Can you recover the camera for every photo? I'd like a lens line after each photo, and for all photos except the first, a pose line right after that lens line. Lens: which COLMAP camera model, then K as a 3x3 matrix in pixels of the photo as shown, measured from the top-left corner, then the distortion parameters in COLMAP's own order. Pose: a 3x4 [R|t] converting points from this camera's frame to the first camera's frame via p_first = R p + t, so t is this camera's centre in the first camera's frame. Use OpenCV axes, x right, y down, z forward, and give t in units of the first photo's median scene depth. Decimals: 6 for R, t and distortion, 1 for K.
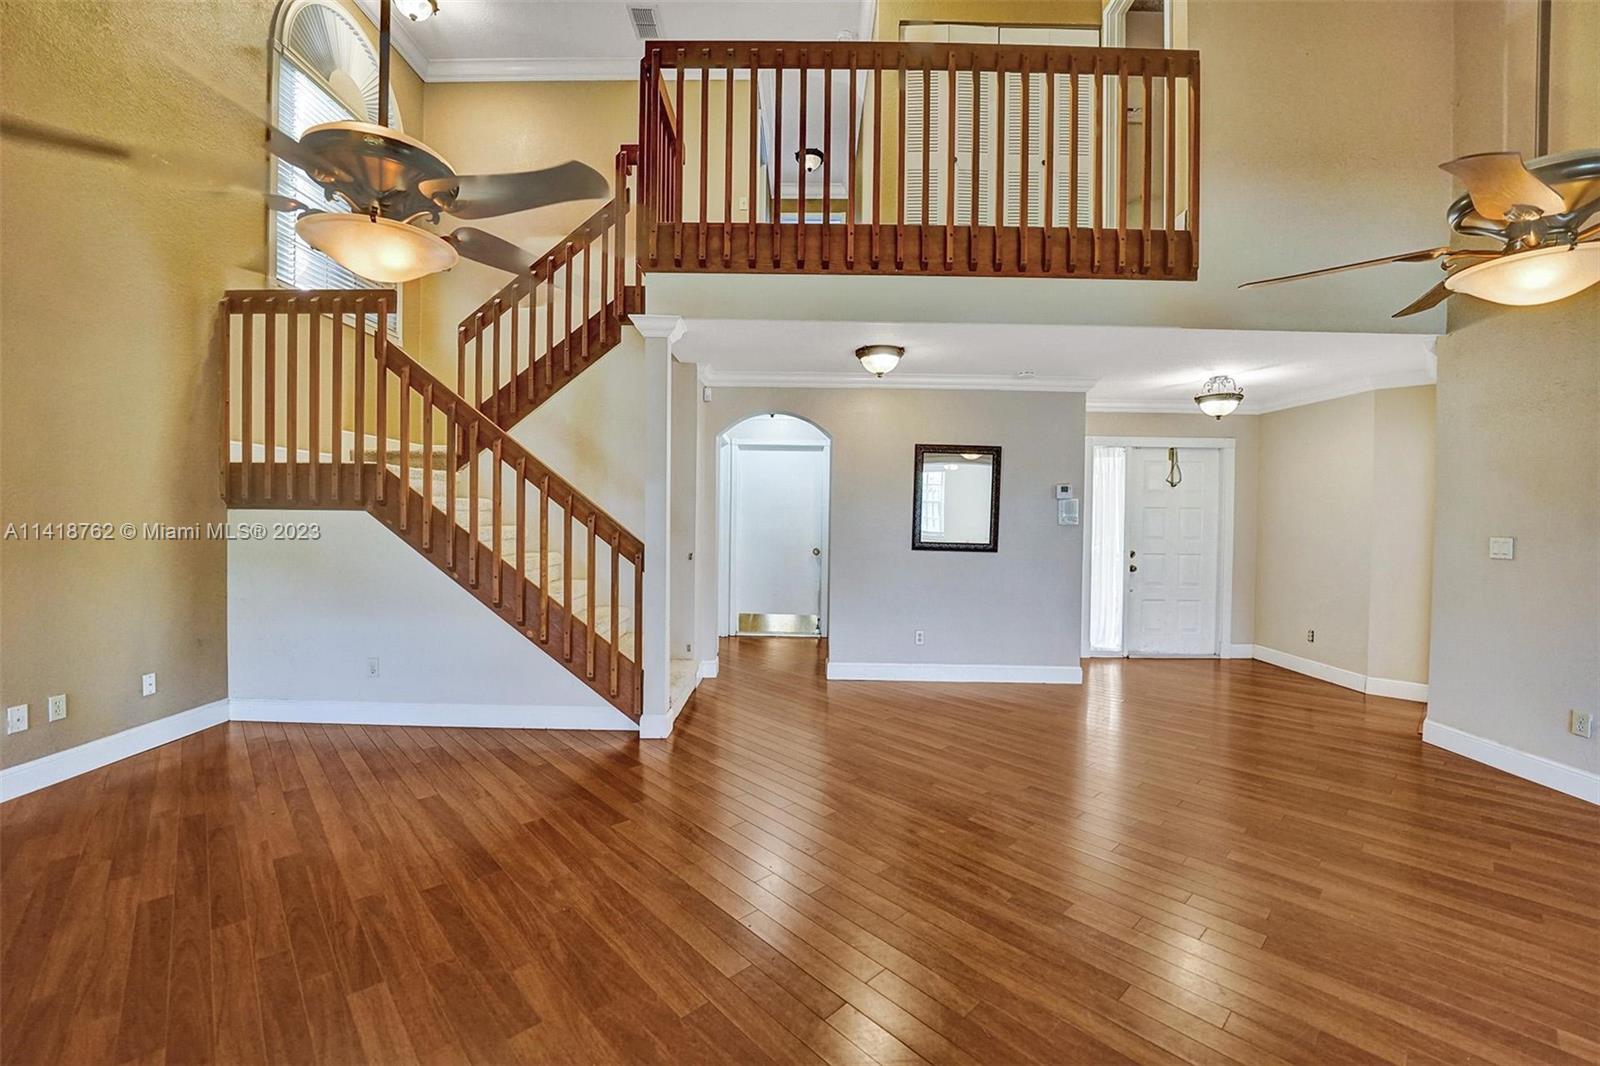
lens RADIAL K [[650.5, 0, 808.7], [0, 650.5, 523.0], [0, 0, 1]] dist [-0.030038, 0.003873]
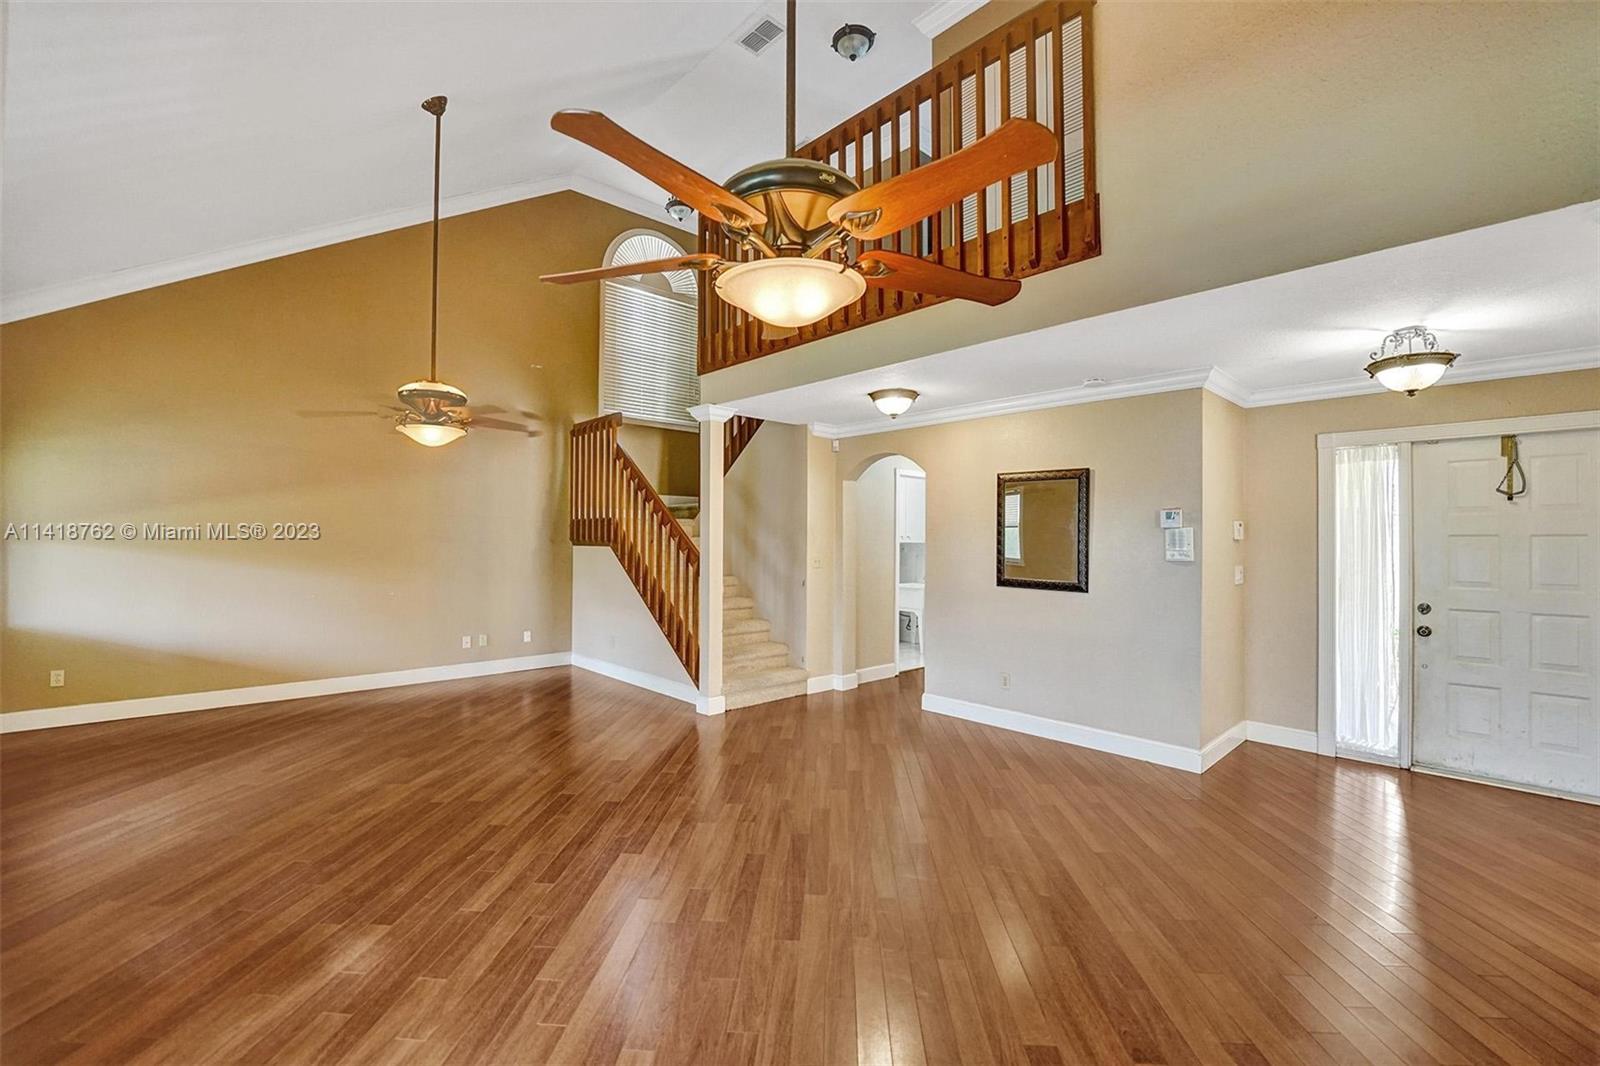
lens RADIAL K [[678.3, 0, 799.2], [0, 678.3, 528.5], [0, 0, 1]] dist [-0.022105, -0.000193]
pose [[0.683157, -0.020923, -0.729972, 0.809332], [-0.007078, 0.999353, -0.035268, -0.006102], [0.730237, 0.029261, 0.682567, 0.145083]]
